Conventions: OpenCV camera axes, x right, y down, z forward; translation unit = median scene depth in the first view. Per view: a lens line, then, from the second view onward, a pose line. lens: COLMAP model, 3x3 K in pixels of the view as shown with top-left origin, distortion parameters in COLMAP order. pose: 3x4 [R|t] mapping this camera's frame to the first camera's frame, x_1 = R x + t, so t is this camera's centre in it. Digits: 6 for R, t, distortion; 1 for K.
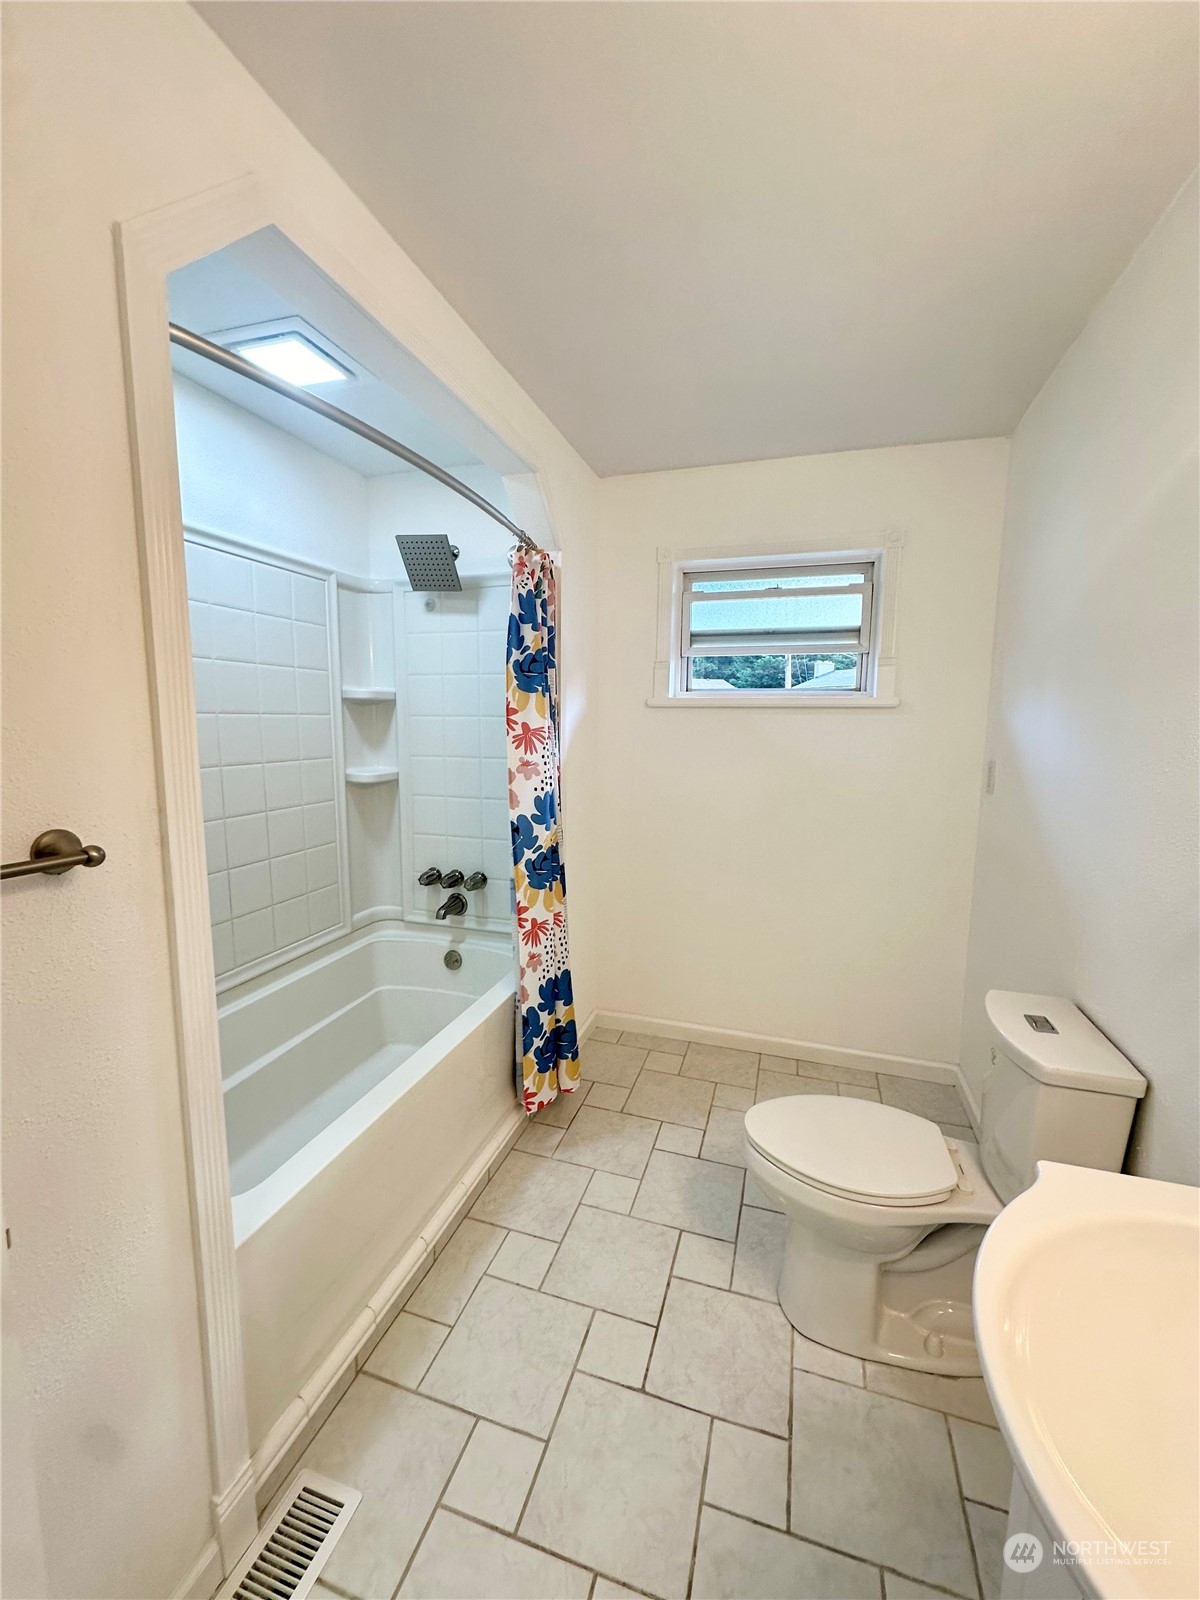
lens RADIAL K [[639.2, 0, 603.3], [0, 639.2, 799.7], [0, 0, 1]] dist [0.003579, 0.000326]
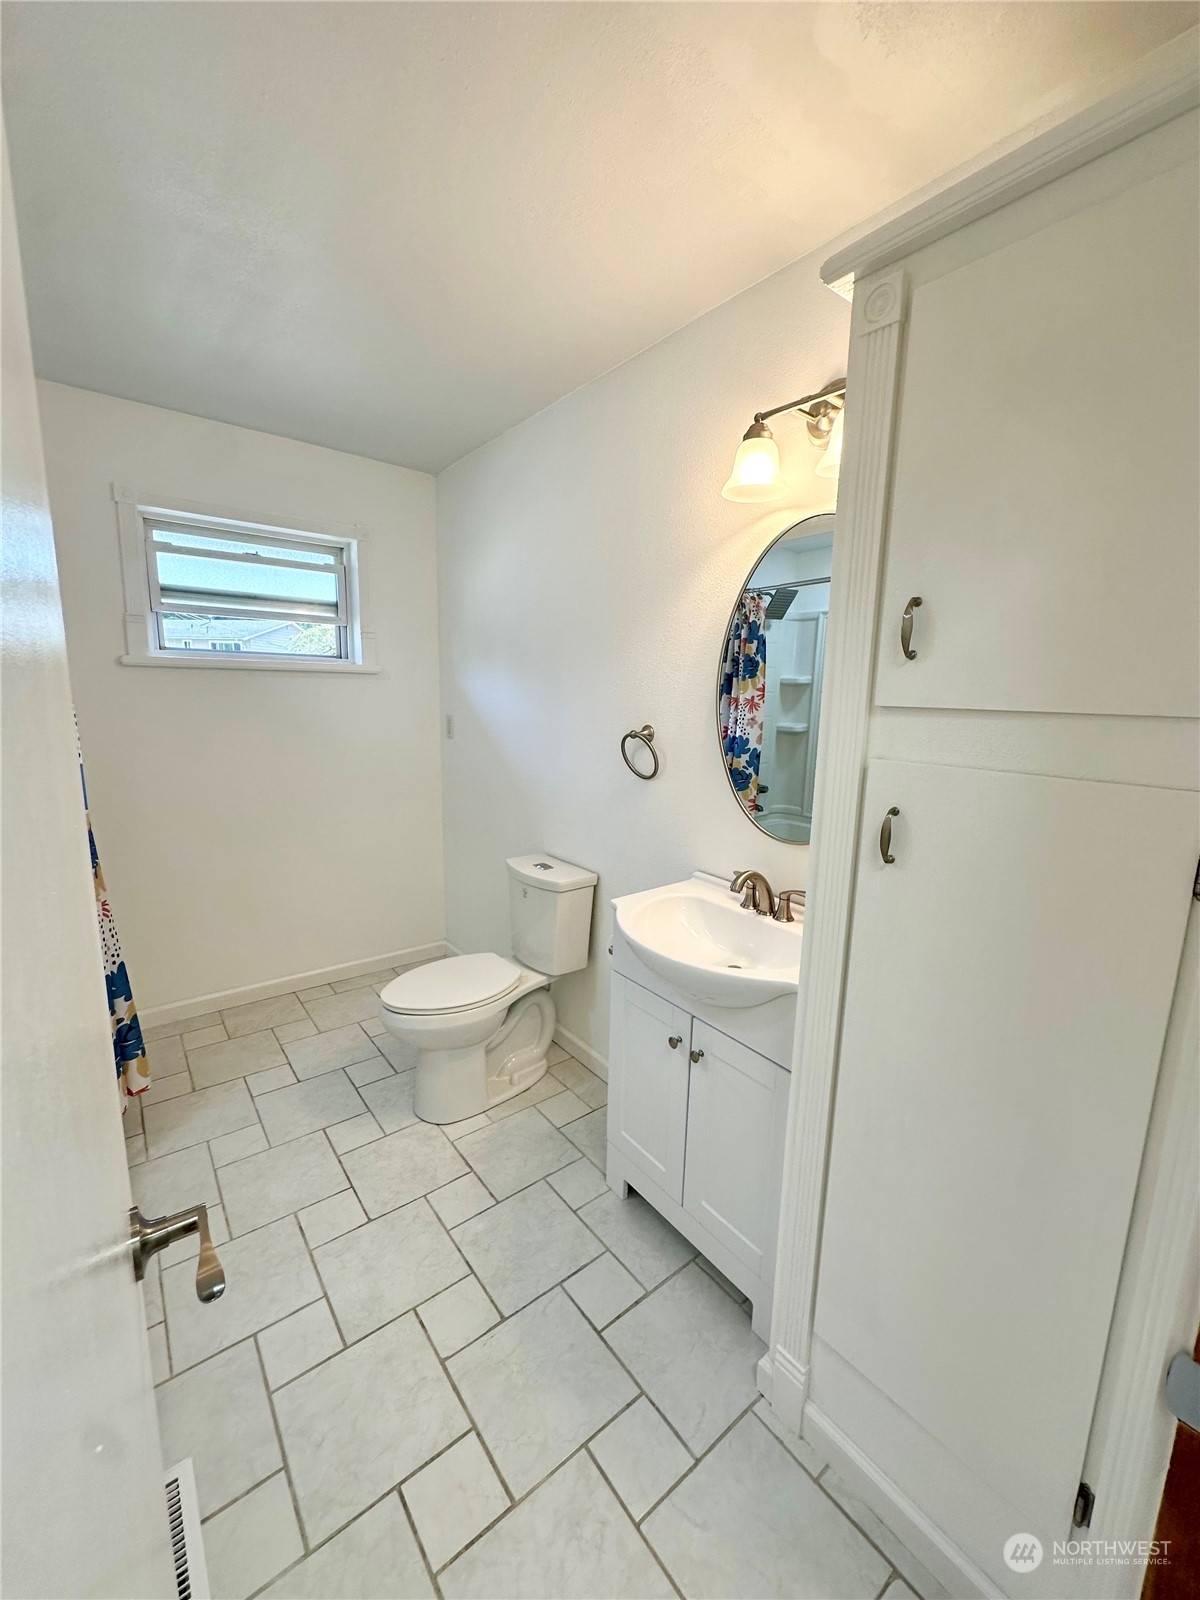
lens RADIAL K [[634.3, 0, 603.8], [0, 634.3, 799.1], [0, 0, 1]] dist [-0.001031, 0.000342]
pose [[0.564685, -0.136915, 0.813870, -0.414806], [0.086055, 0.990536, 0.106928, 0.003216], [-0.820807, 0.009658, 0.571123, -0.070973]]
